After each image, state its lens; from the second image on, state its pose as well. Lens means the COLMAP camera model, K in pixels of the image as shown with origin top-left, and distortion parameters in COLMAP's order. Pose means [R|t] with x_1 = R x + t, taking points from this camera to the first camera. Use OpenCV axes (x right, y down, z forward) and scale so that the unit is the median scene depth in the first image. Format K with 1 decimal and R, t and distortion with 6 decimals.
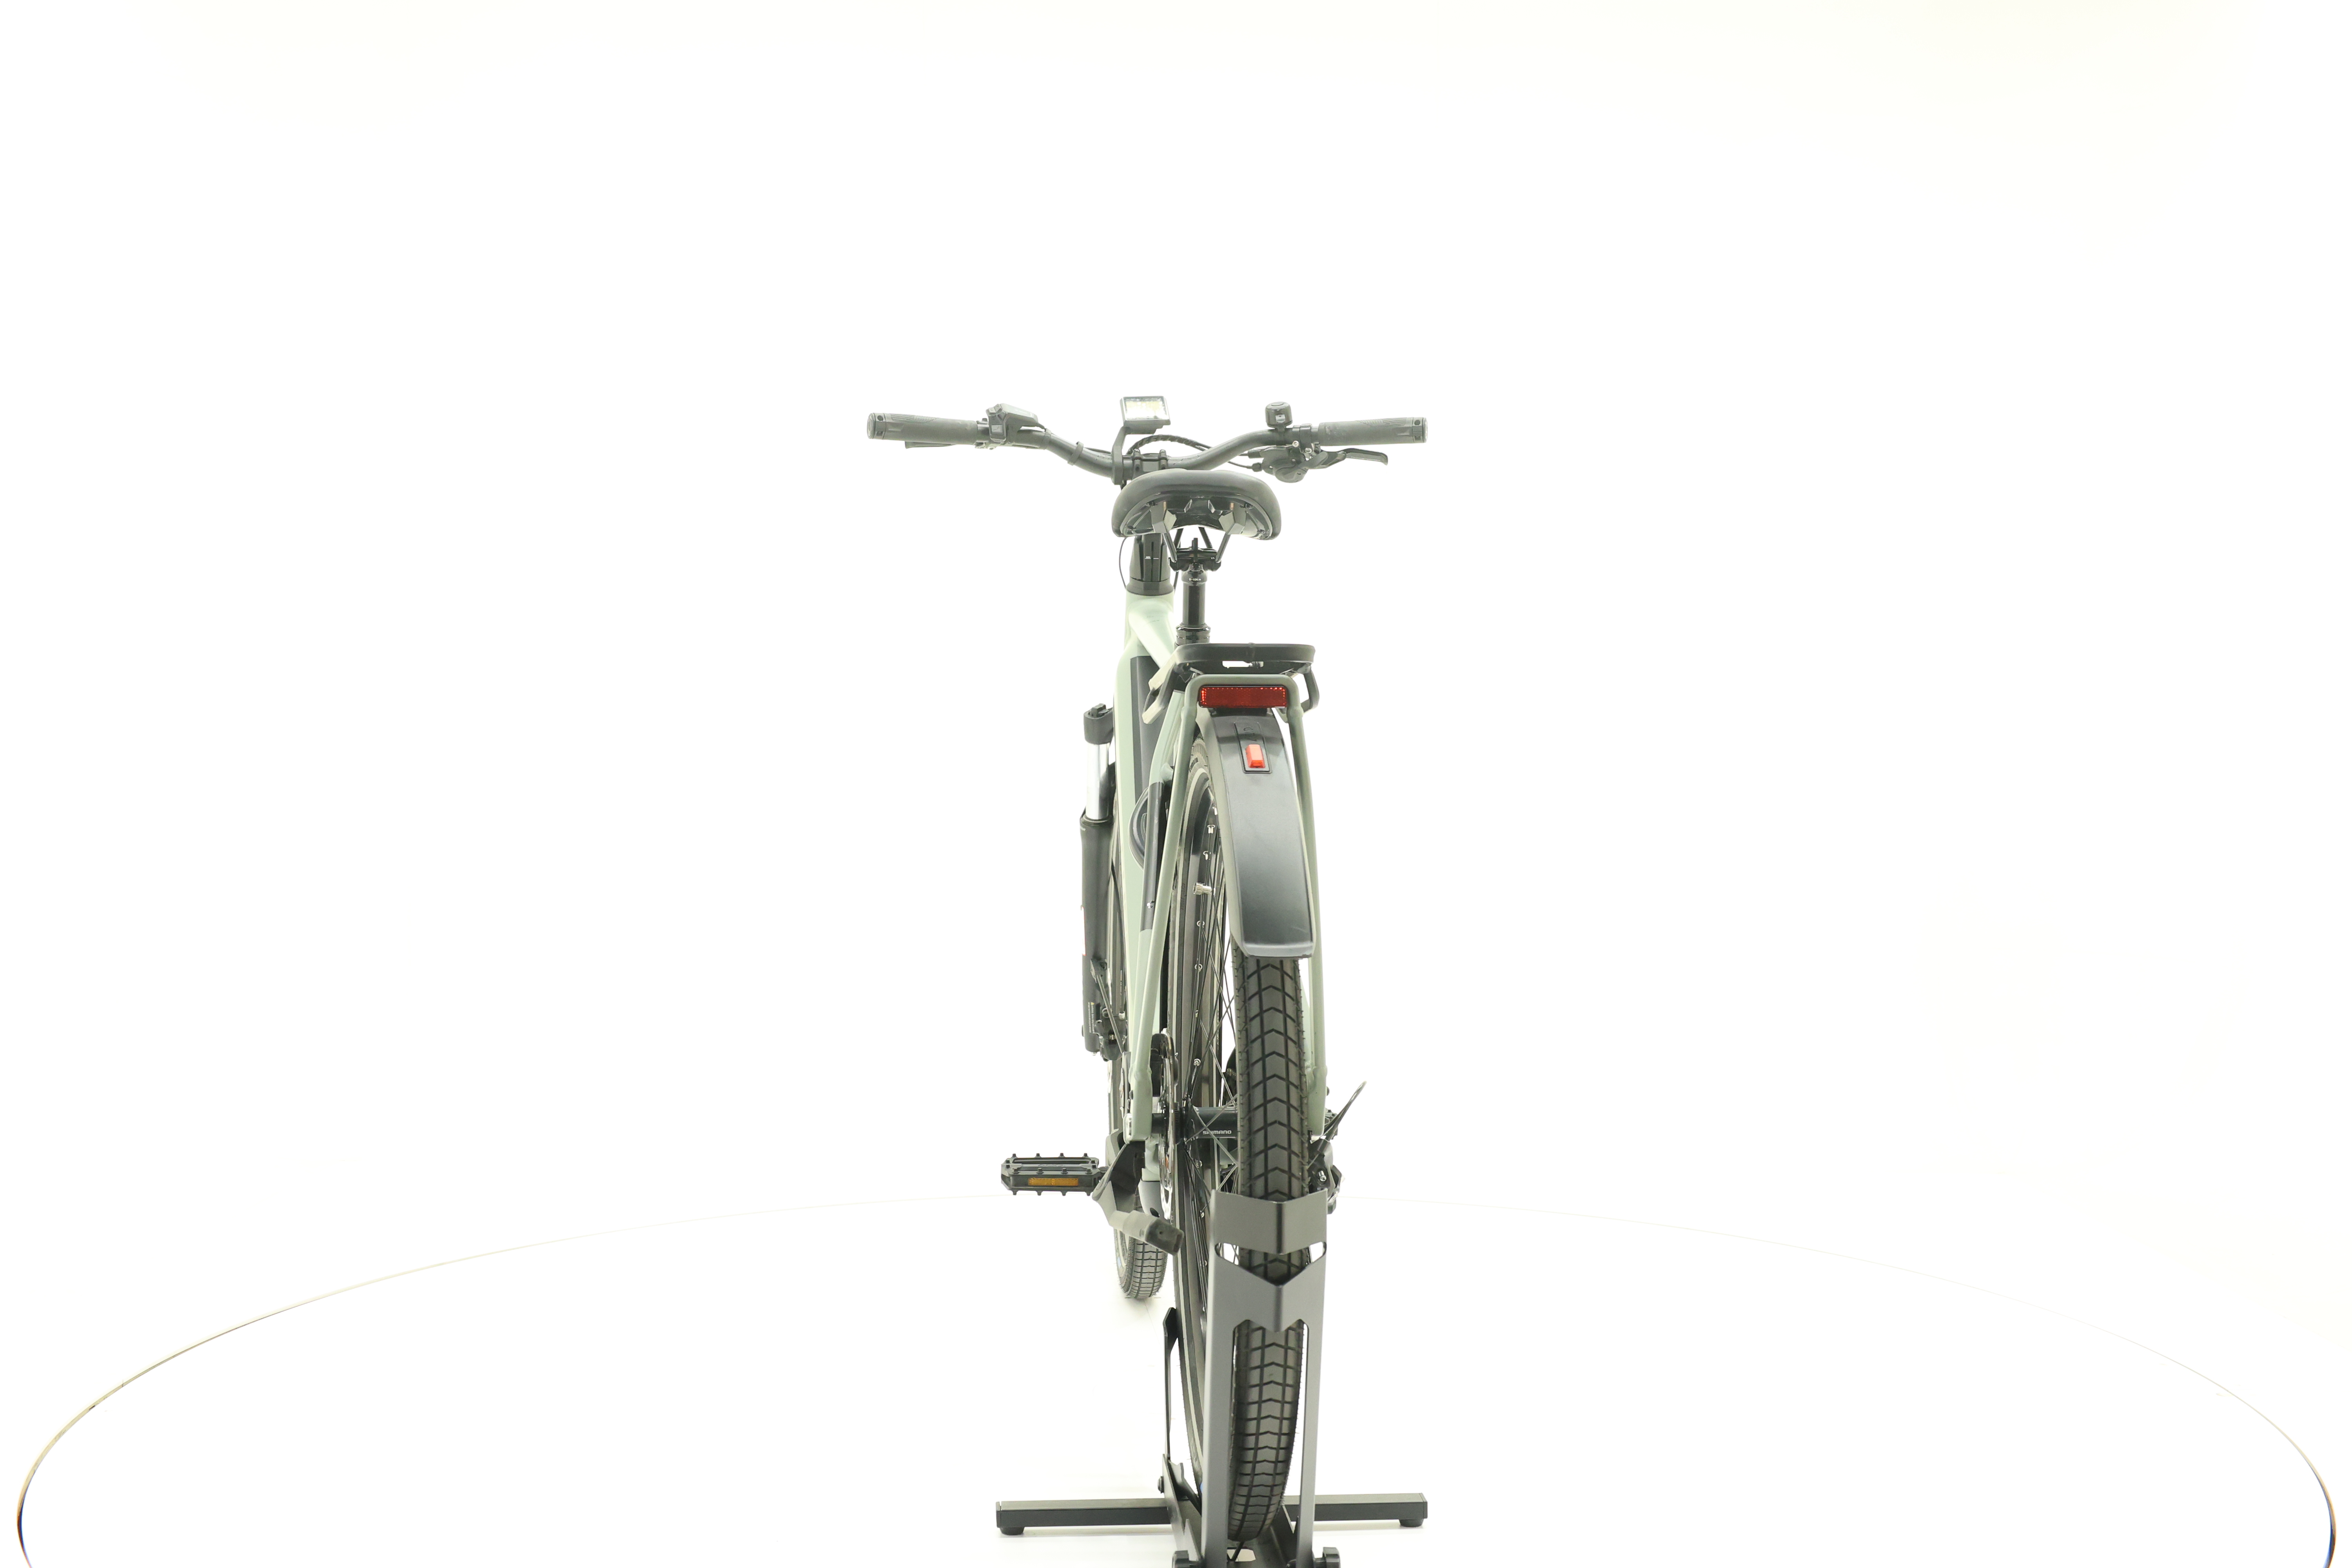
lens RADIAL K [[2497.8, 0, 1184.9], [0, 2497.8, 789.0], [0, 0, 1]] dist [-0.009191, 0.000000]
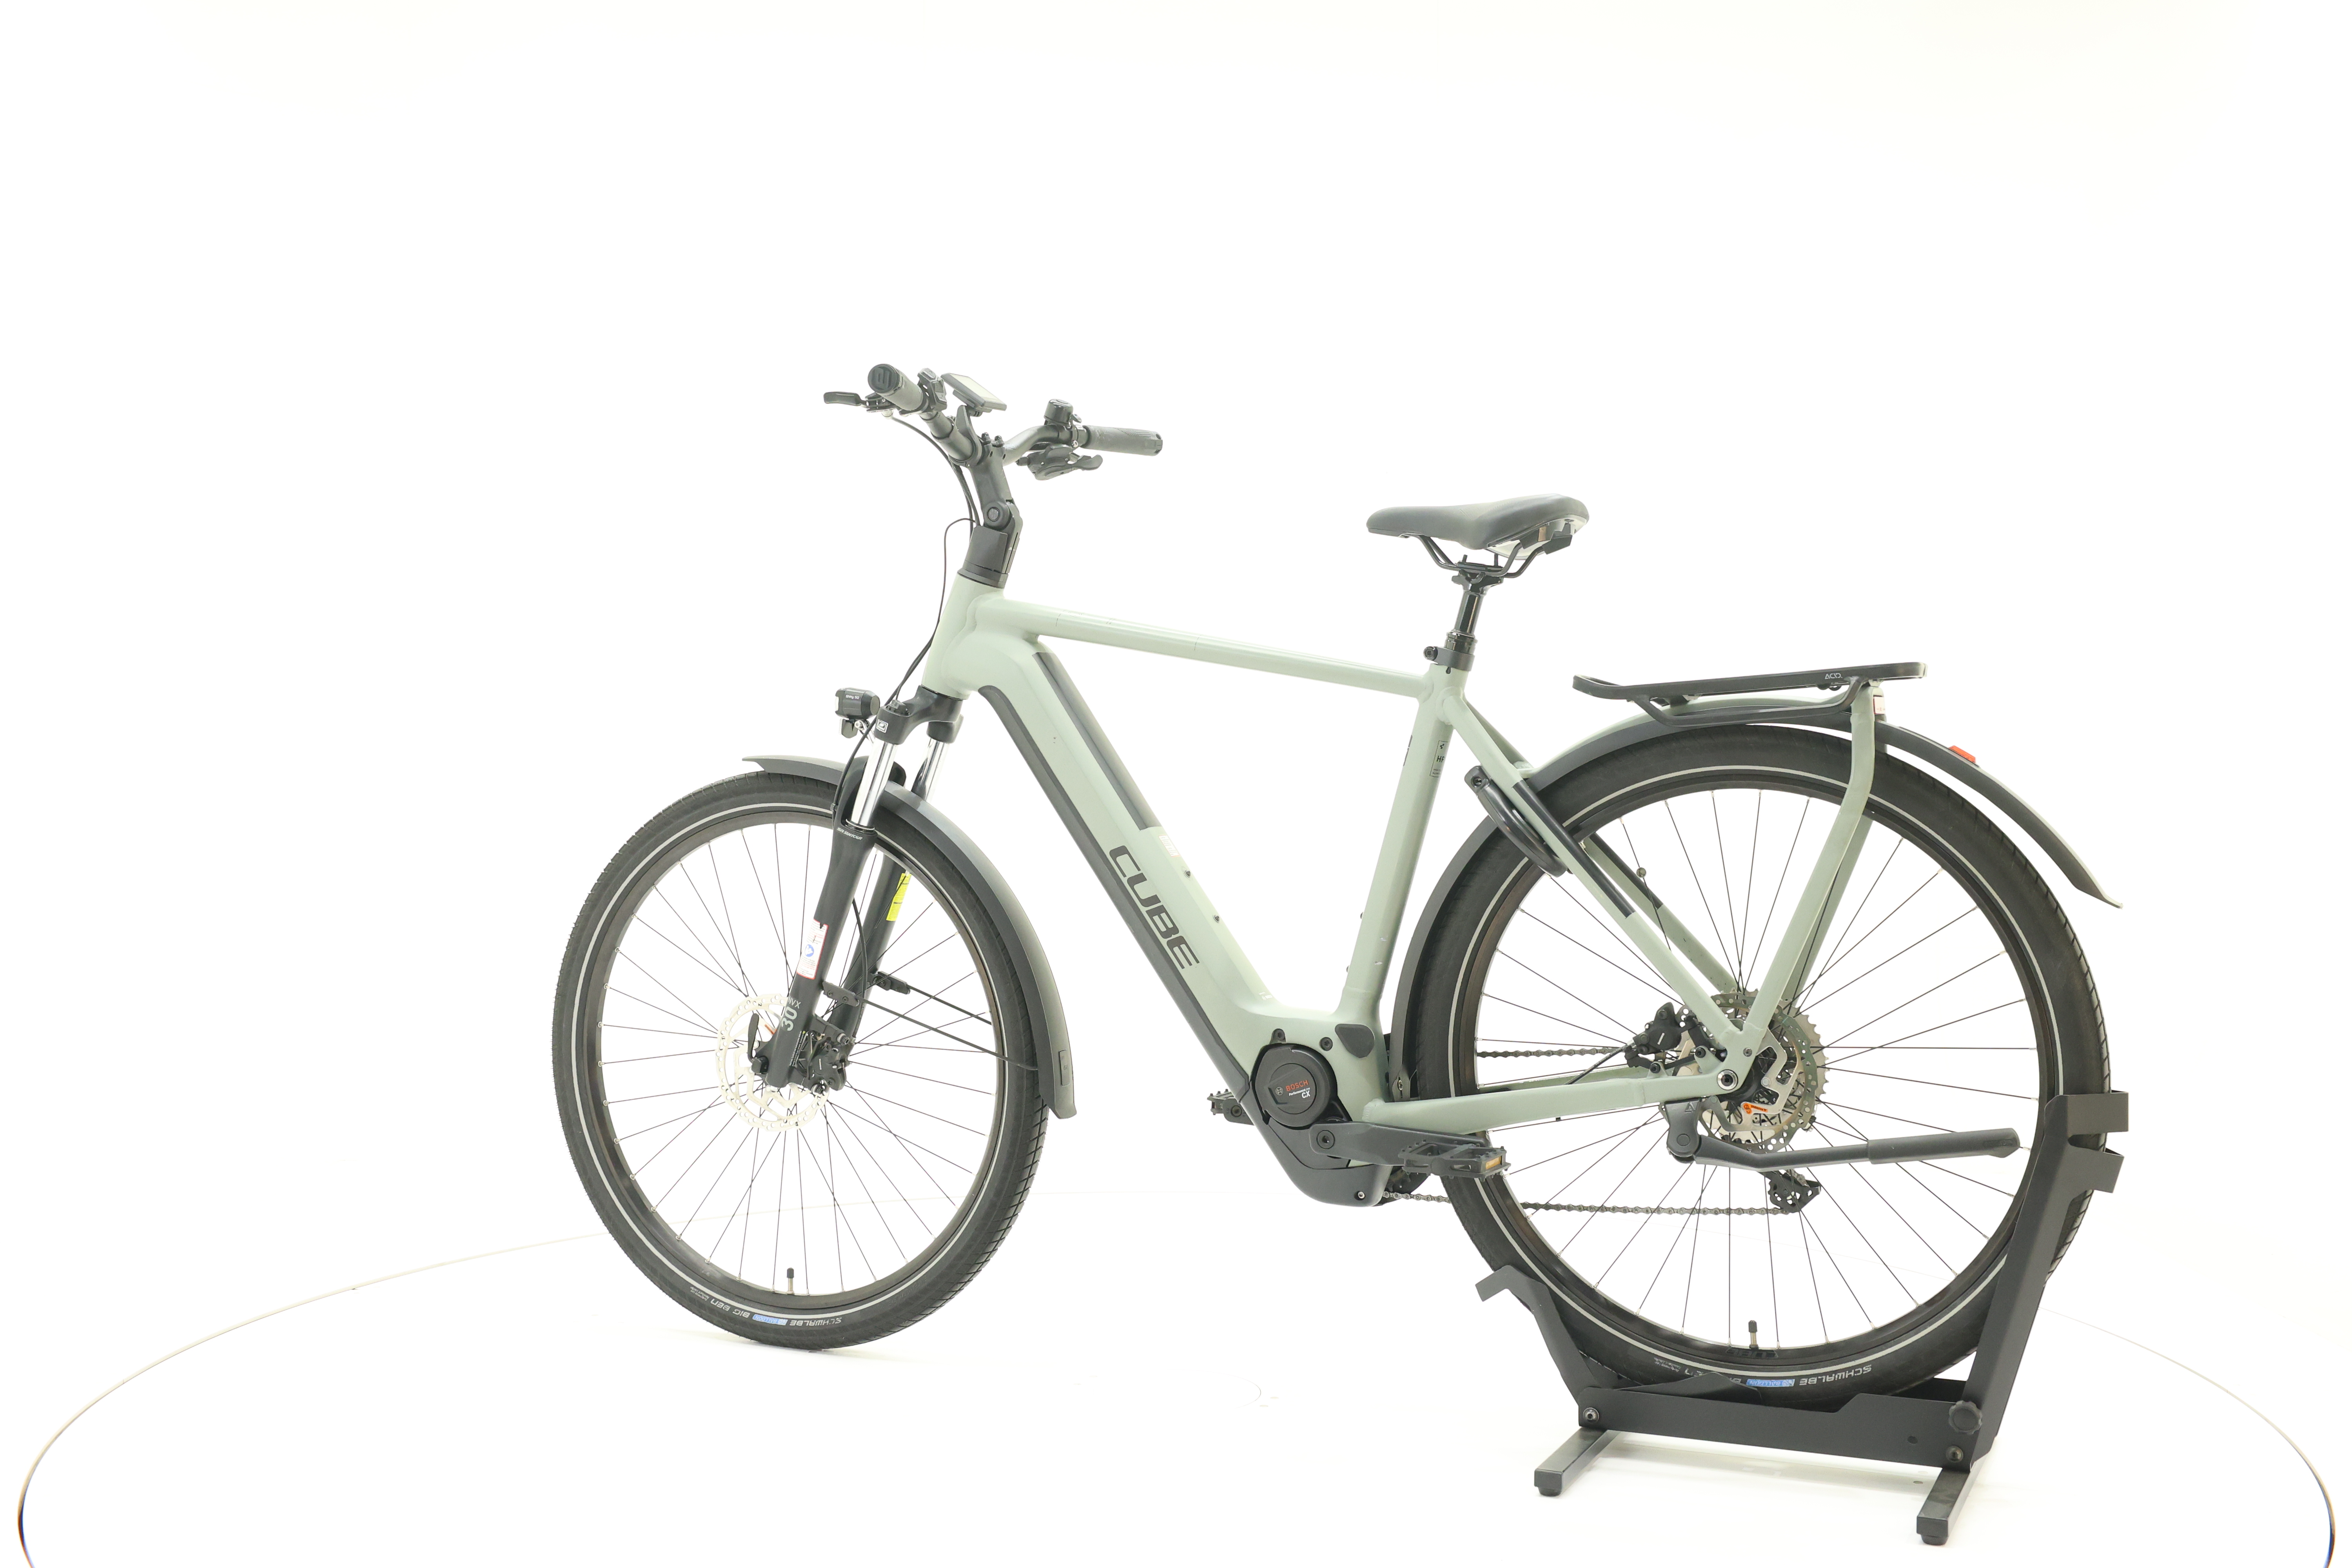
lens RADIAL K [[2497.8, 0, 1176.6], [0, 2497.8, 776.1], [0, 0, 1]] dist [-0.009191, 0.000000]
pose [[0.486958, -0.014112, 0.873311, -0.816018], [0.015631, 0.999850, 0.007441, -0.011637], [-0.873285, 0.010027, 0.487106, 0.478351]]
